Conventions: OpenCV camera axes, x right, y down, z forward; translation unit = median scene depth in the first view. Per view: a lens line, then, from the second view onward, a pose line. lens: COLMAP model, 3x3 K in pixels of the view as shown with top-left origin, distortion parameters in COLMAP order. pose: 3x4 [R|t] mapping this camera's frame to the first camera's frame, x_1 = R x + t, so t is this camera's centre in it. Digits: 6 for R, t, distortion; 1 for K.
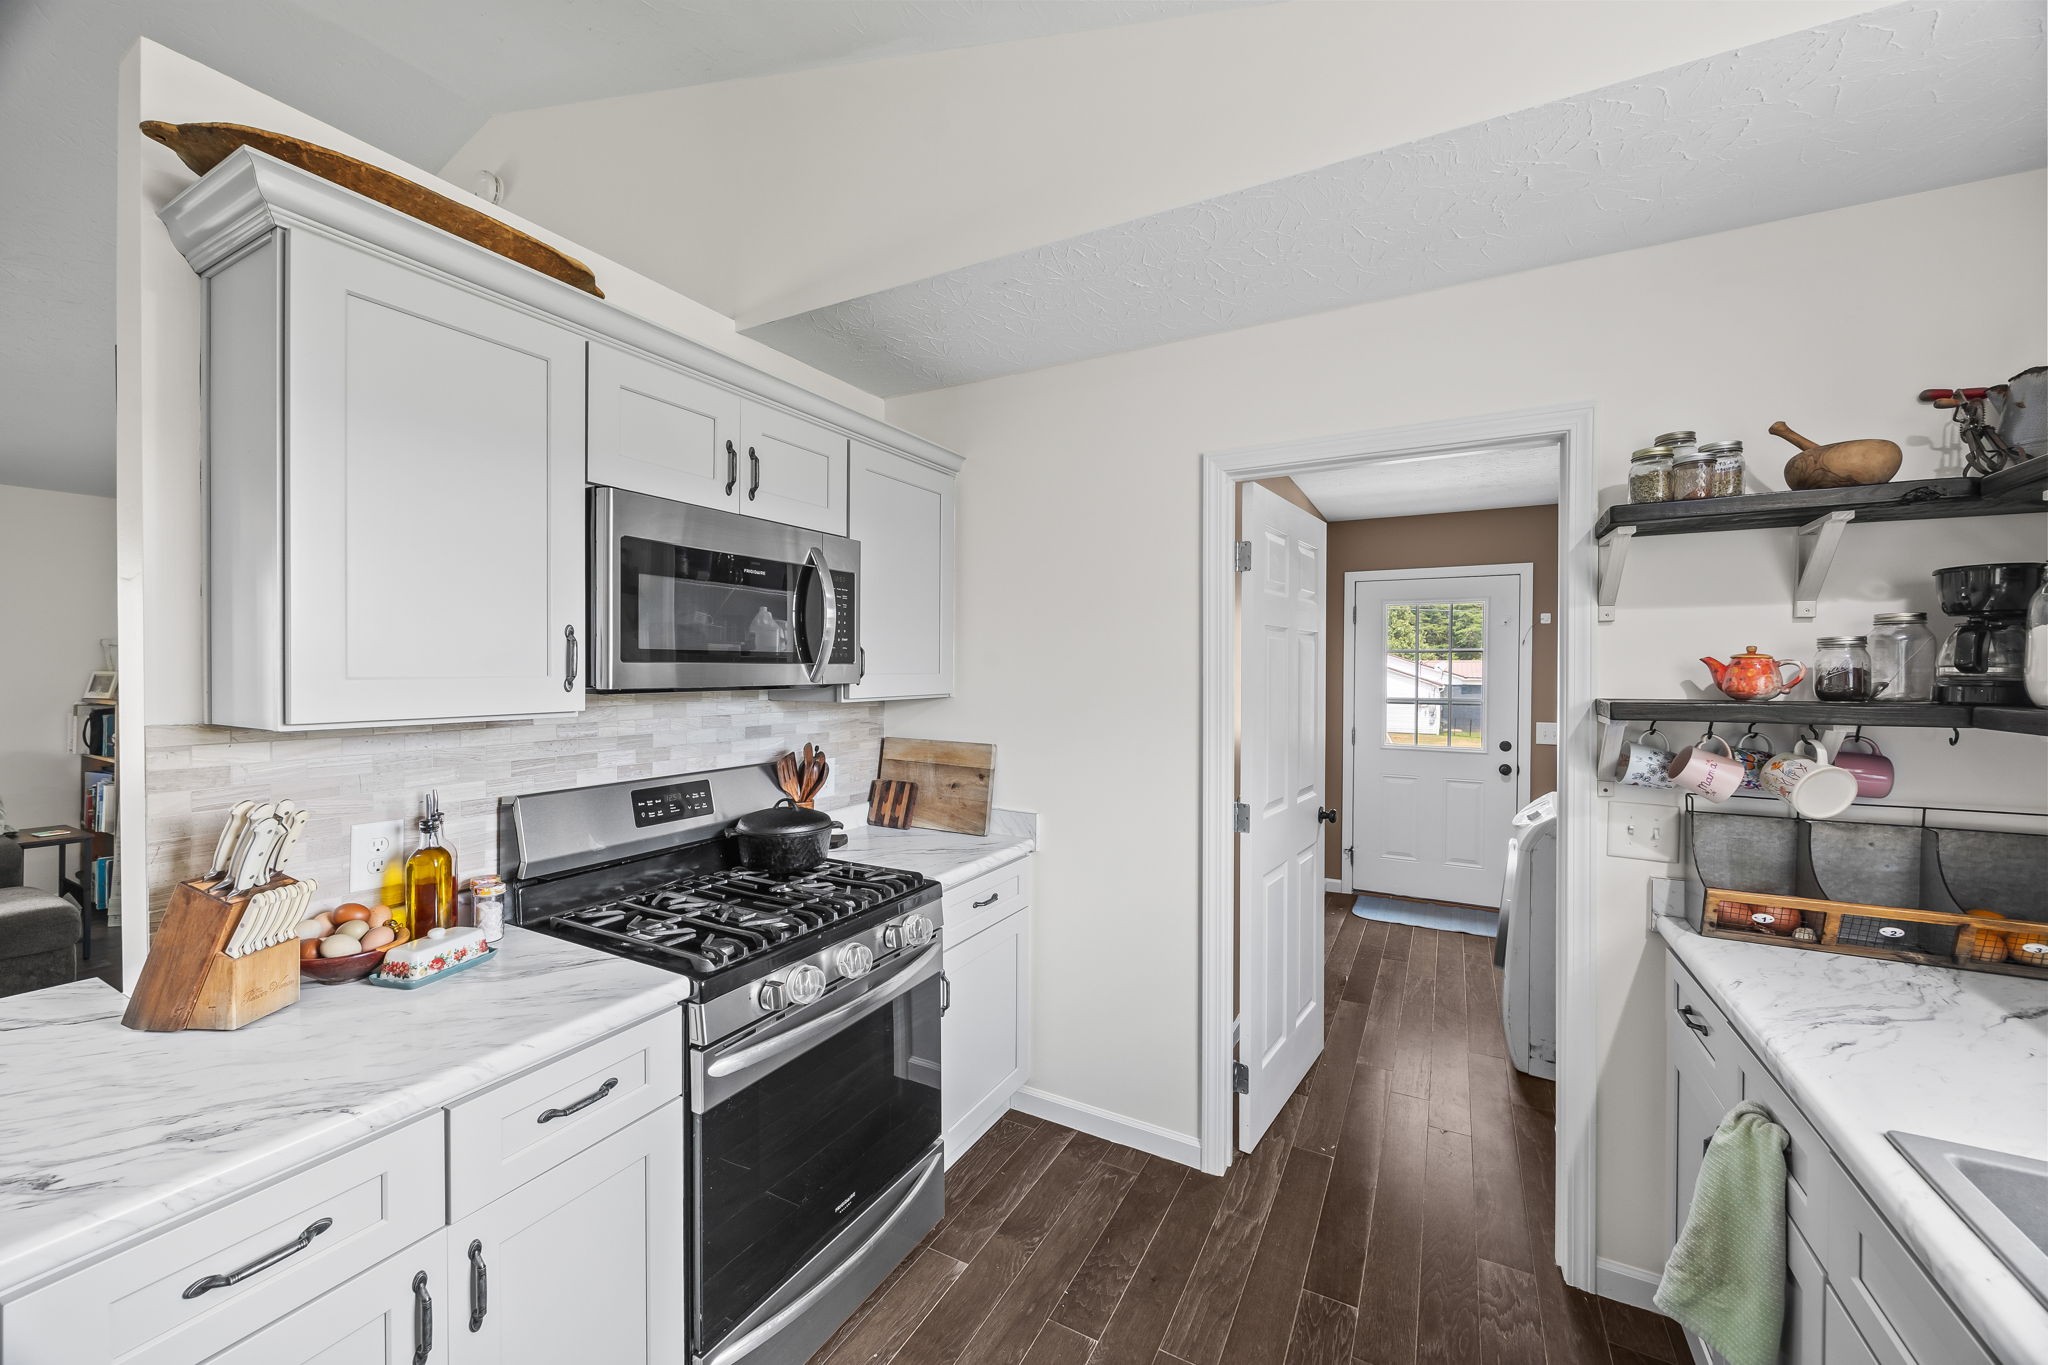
lens RADIAL K [[780.7, 0, 1023.2], [0, 780.7, 675.4], [0, 0, 1]] dist [-0.002995, 0.000257]
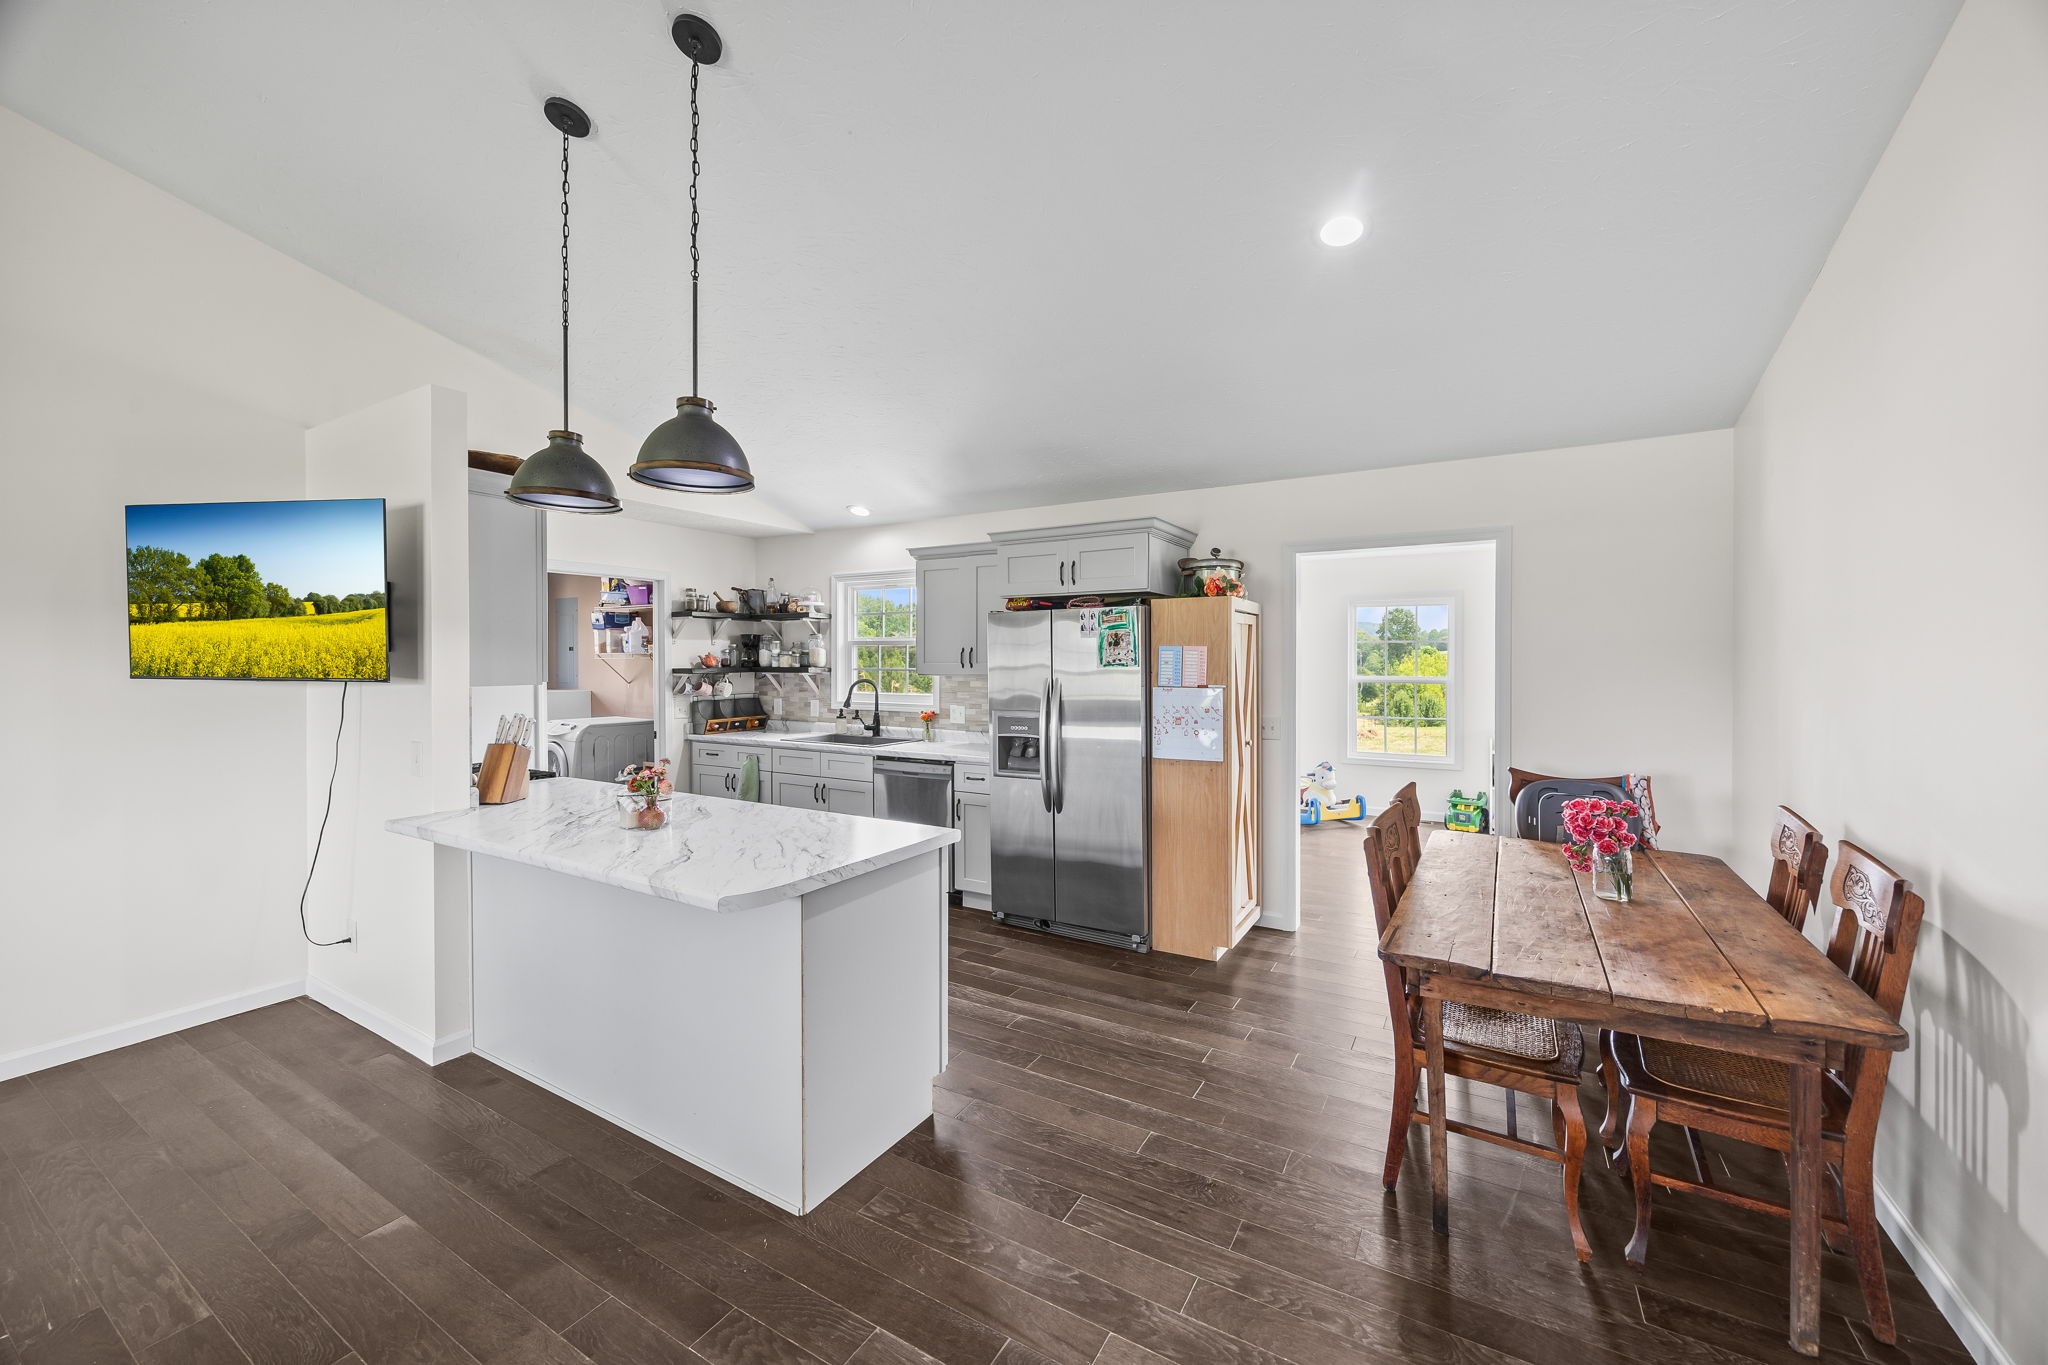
lens RADIAL K [[780.7, 0, 1034.7], [0, 780.7, 669.0], [0, 0, 1]] dist [-0.002995, 0.000257]
pose [[0.025708, -0.016989, 0.999525, -2.599310], [0.005484, 0.999843, 0.016854, -0.012919], [-0.999654, 0.005048, 0.025797, -0.583802]]
